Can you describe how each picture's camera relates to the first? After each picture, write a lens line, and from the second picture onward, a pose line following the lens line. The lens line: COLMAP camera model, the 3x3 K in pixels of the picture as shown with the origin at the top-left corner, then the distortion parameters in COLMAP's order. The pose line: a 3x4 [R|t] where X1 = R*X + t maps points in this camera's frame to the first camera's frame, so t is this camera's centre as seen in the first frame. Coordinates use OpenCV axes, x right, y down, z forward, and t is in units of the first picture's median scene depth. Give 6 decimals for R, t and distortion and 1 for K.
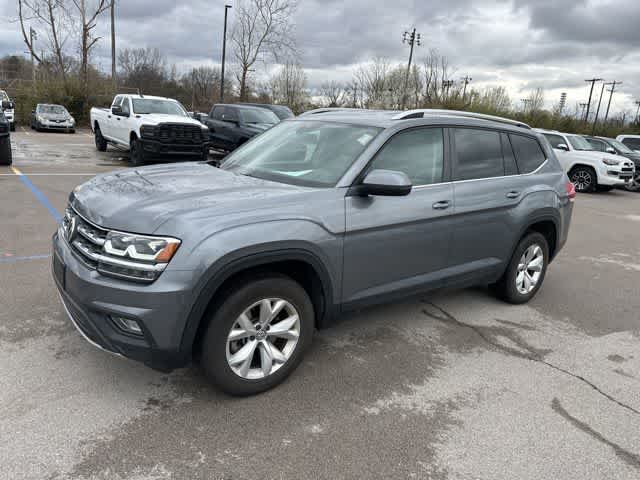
lens RADIAL K [[447.5, 0, 320.6], [0, 447.5, 239.2], [0, 0, 1]] dist [0.038565, -0.040185]
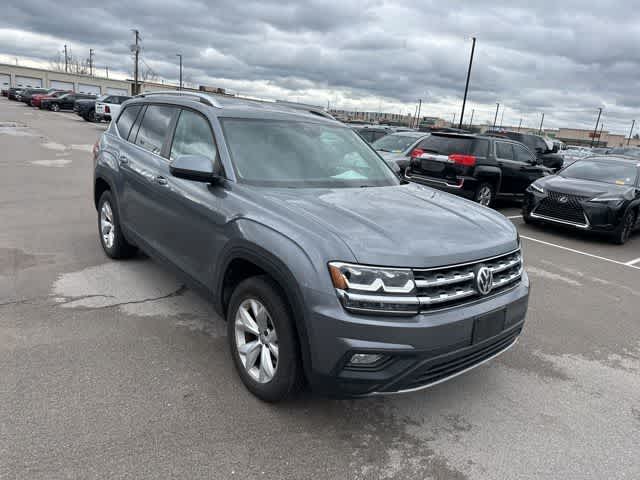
lens RADIAL K [[447.5, 0, 315.1], [0, 447.5, 242.1], [0, 0, 1]] dist [0.038565, -0.040185]
pose [[-0.018835, -0.334915, 0.942060, -1.098151], [0.160149, 0.929051, 0.333492, -0.364838], [-0.986913, 0.157152, 0.036137, 1.022290]]
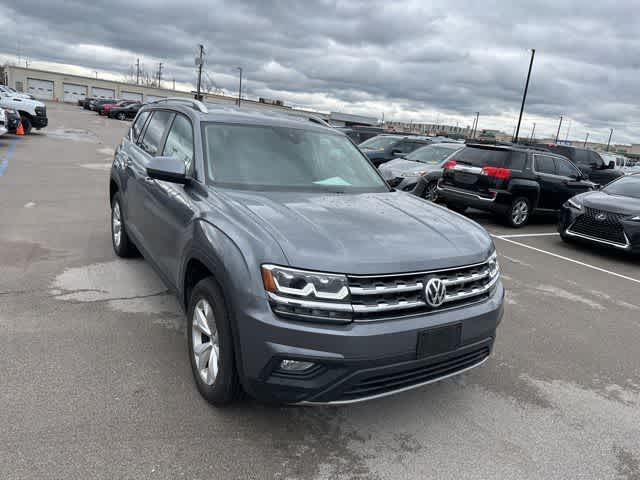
lens RADIAL K [[447.5, 0, 317.0], [0, 447.5, 233.8], [0, 0, 1]] dist [0.038565, -0.040185]
pose [[0.100623, -0.294576, 0.950316, -1.088311], [0.155196, 0.948119, 0.277462, -0.326739], [-0.982746, 0.119566, 0.141119, 0.857975]]
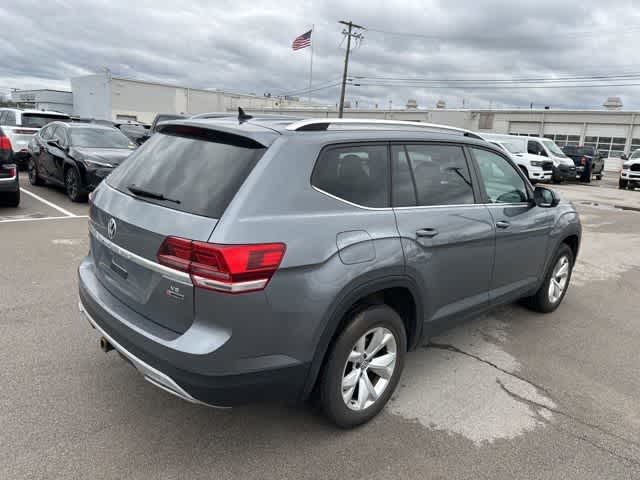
lens RADIAL K [[447.5, 0, 319.7], [0, 447.5, 236.8], [0, 0, 1]] dist [0.038565, -0.040185]
pose [[-0.983728, -0.120216, -0.133521, 0.466933], [-0.168610, 0.874388, 0.454991, -0.574271], [0.062051, 0.470101, -0.880429, 2.258607]]
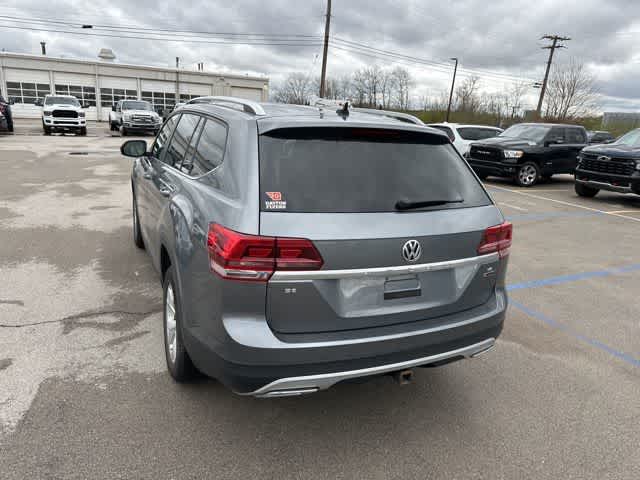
lens RADIAL K [[447.5, 0, 316.5], [0, 447.5, 244.7], [0, 0, 1]] dist [0.038565, -0.040185]
pose [[-0.211835, 0.180976, -0.960403, 1.309827], [-0.316804, 0.916925, 0.242660, -0.331154], [0.924533, 0.355664, -0.136903, 1.591554]]
